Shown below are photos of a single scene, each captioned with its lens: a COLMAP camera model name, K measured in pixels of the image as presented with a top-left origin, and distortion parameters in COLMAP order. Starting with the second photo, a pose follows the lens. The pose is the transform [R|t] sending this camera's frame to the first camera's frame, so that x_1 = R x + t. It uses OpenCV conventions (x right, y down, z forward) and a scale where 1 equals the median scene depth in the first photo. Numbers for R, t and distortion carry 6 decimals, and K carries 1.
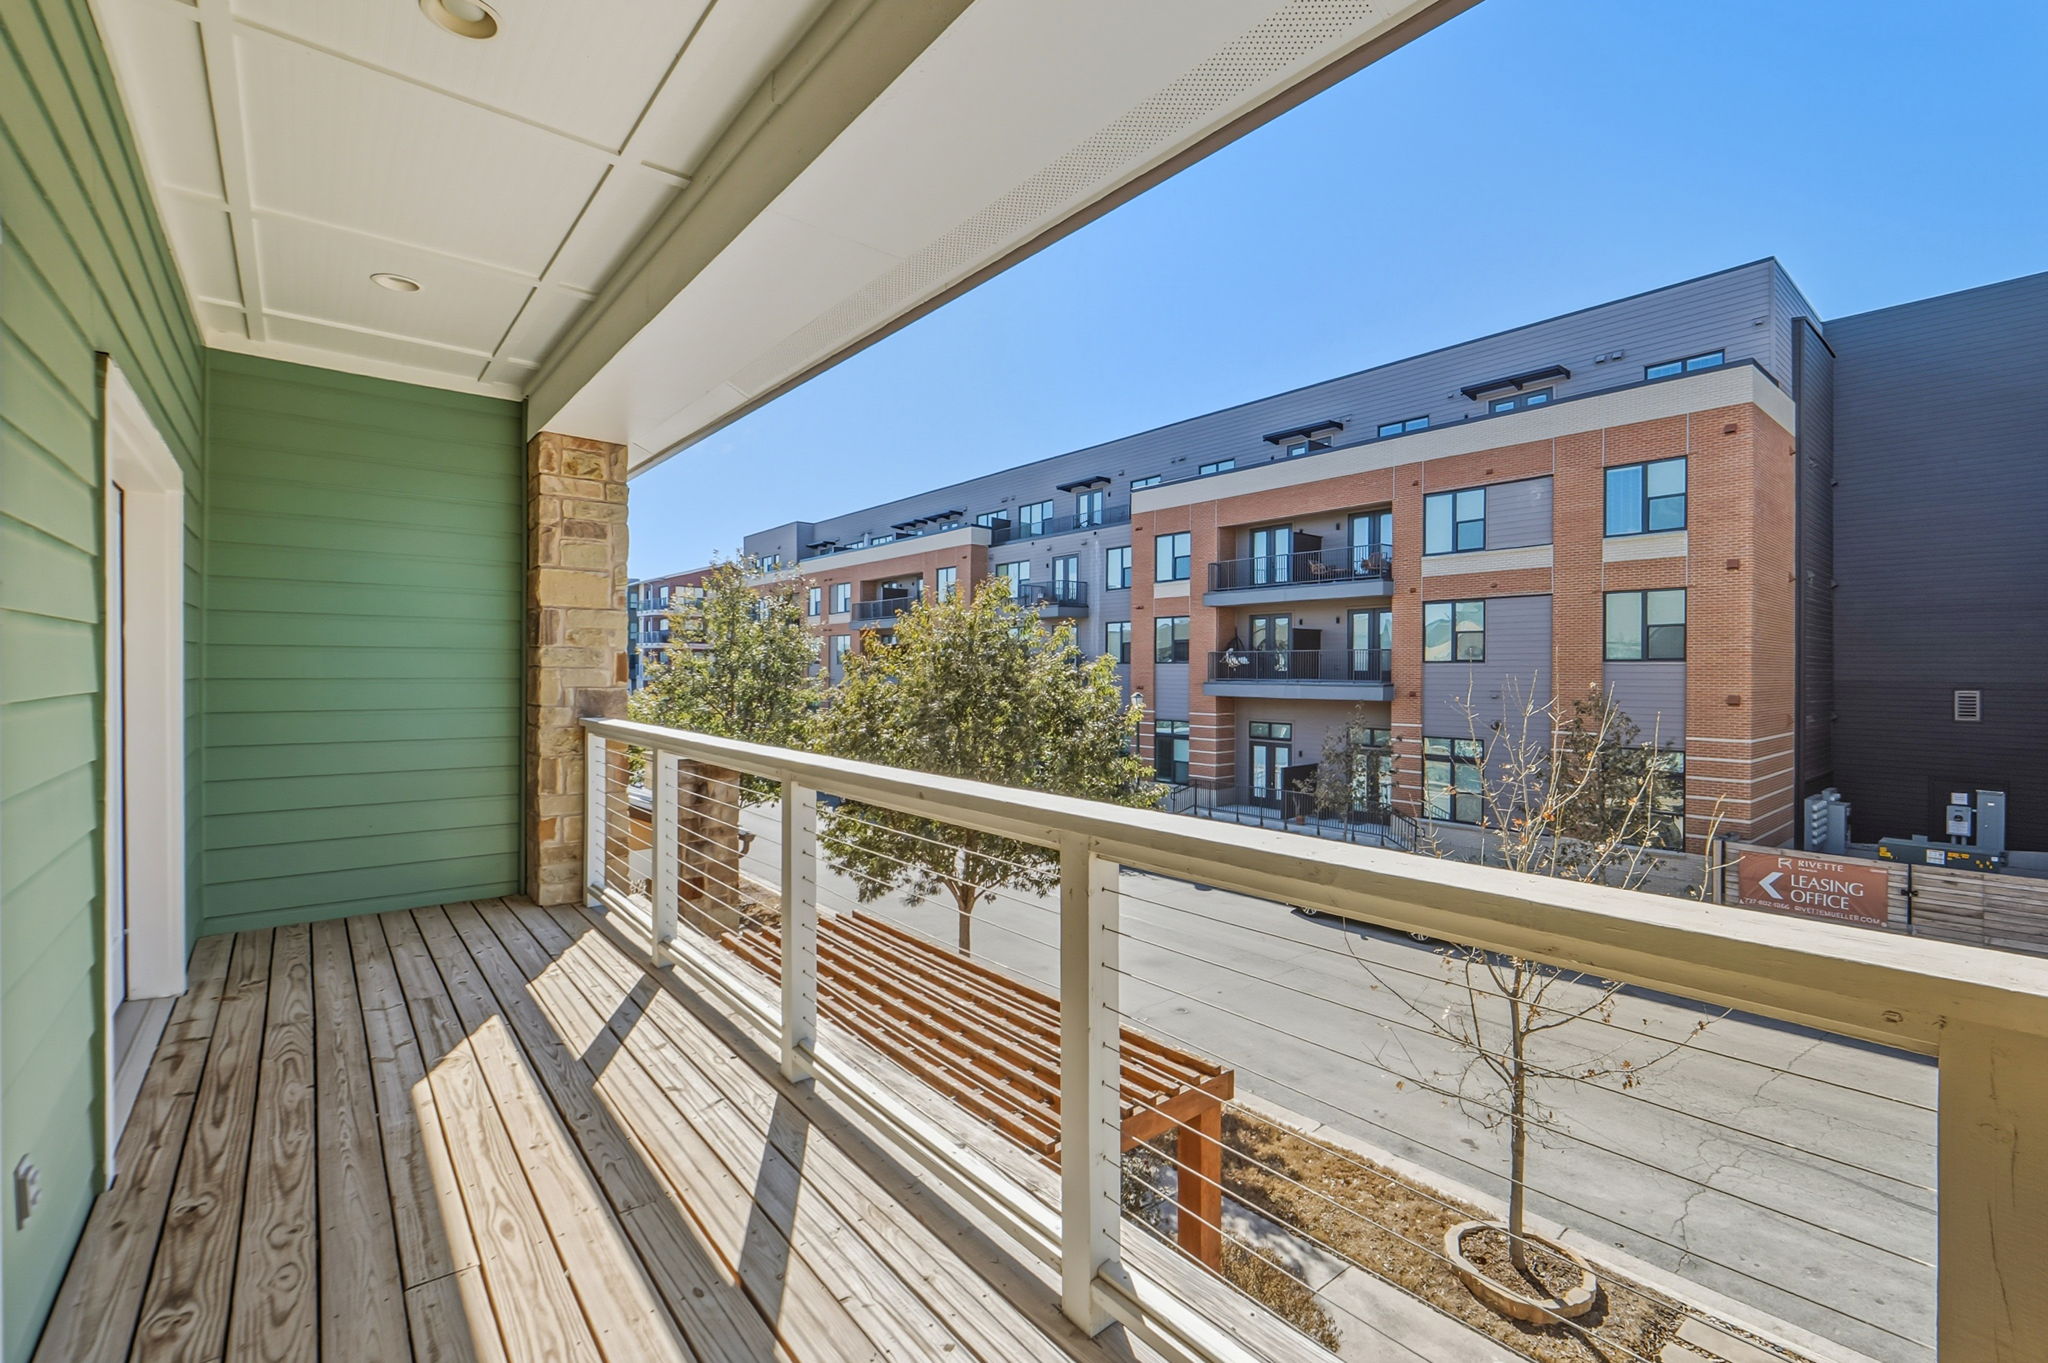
lens RADIAL K [[872.7, 0, 1031.4], [0, 872.7, 664.5], [0, 0, 1]] dist [-0.002816, 0.000020]
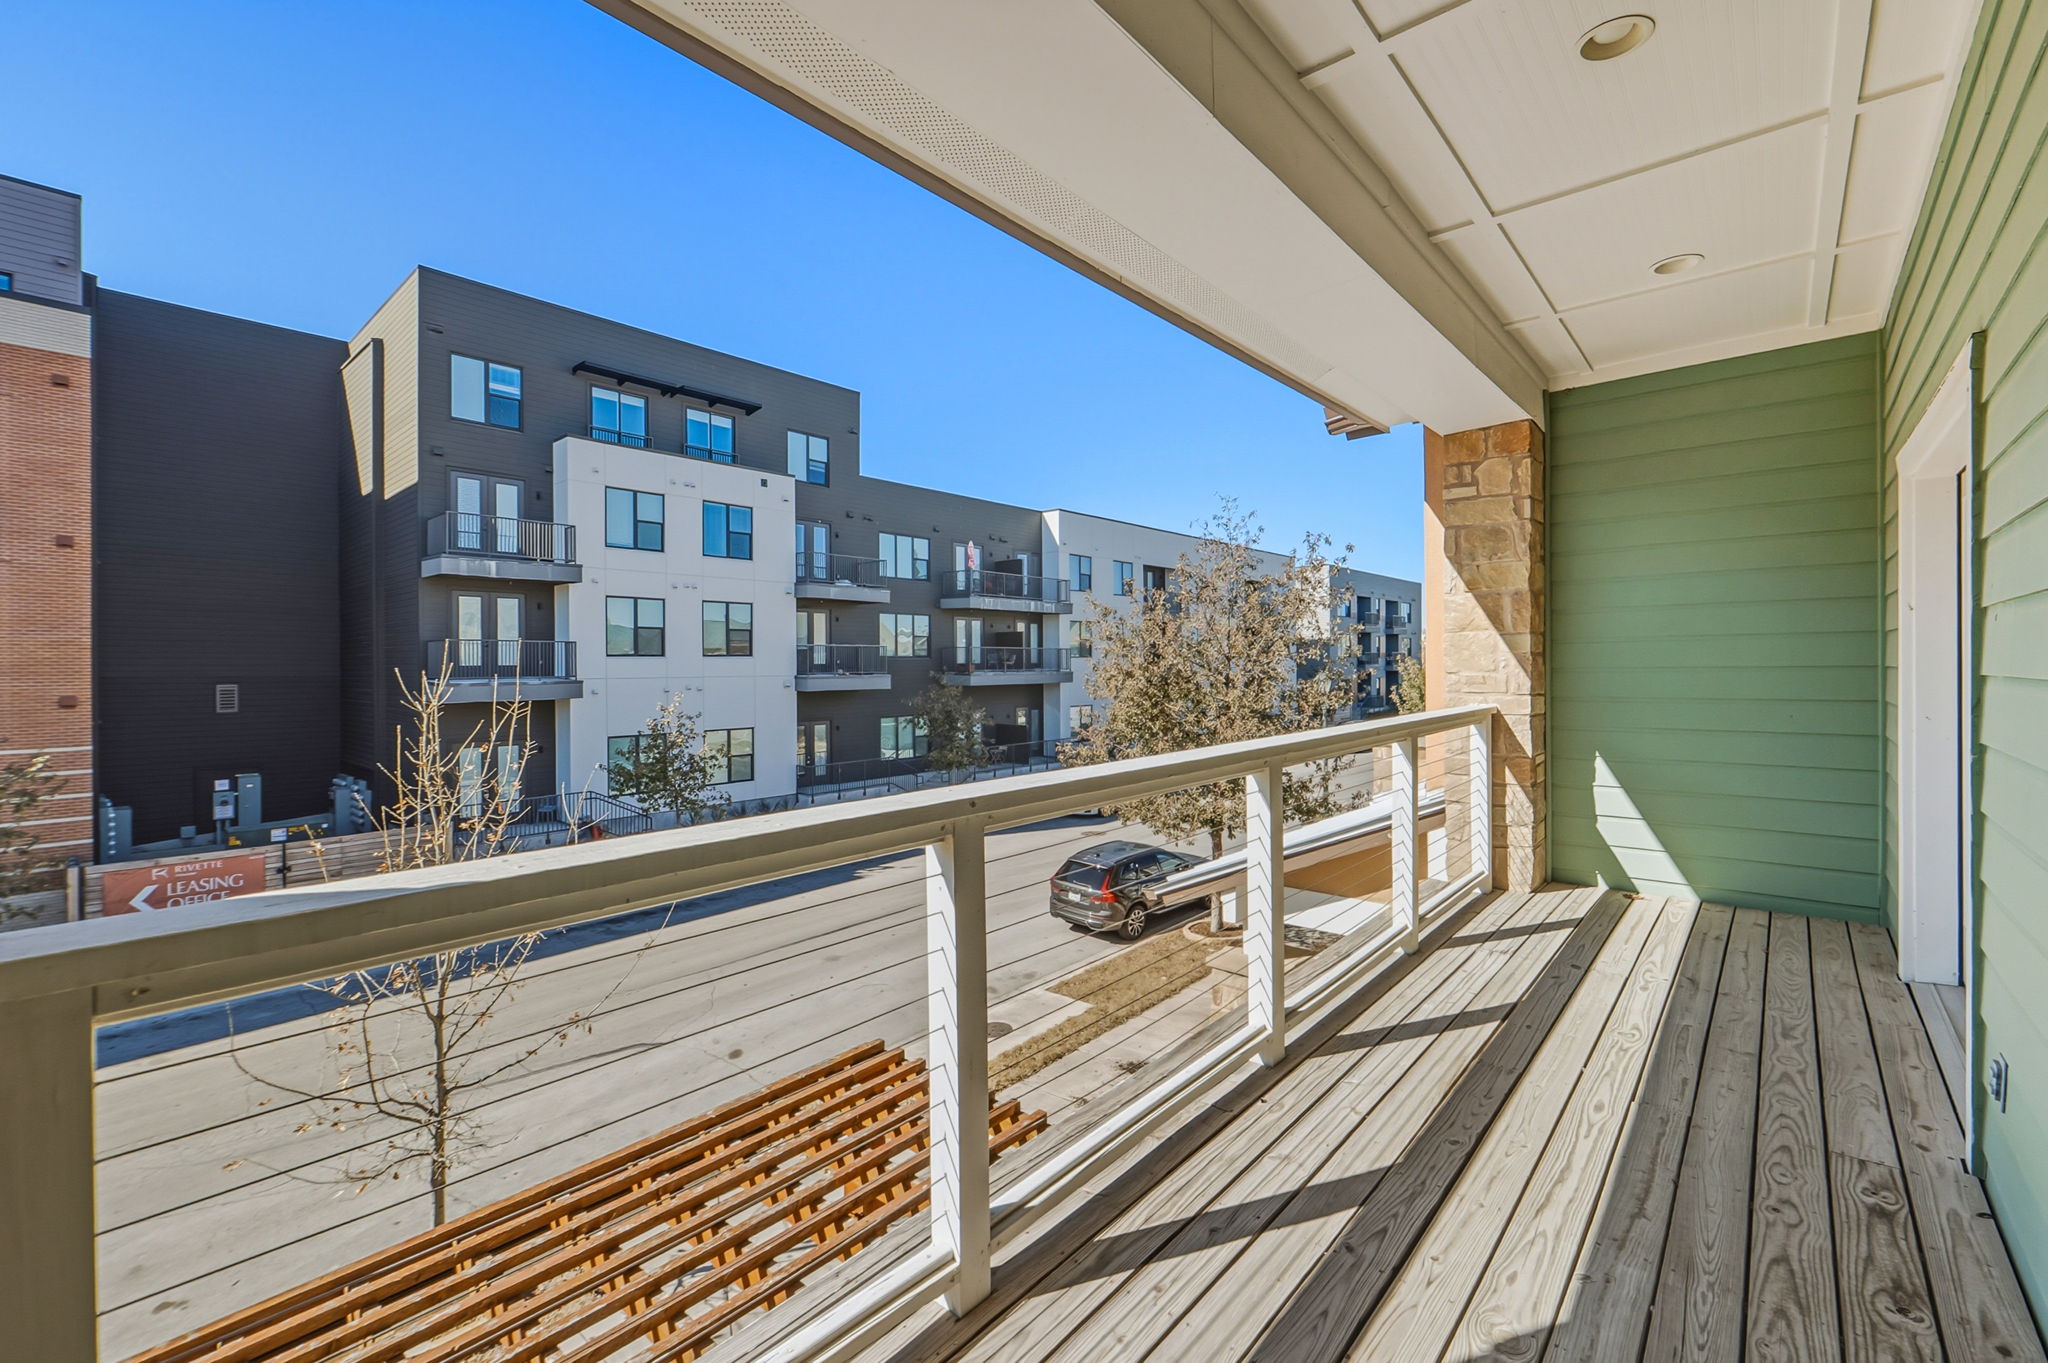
lens RADIAL K [[857.8, 0, 1028.2], [0, 857.8, 657.8], [0, 0, 1]] dist [0.010567, 0.000164]
pose [[-0.157416, 0.008726, 0.987494, -0.984881], [-0.004745, 0.999943, -0.009592, 0.011340], [-0.987521, -0.006195, -0.157366, 1.161556]]
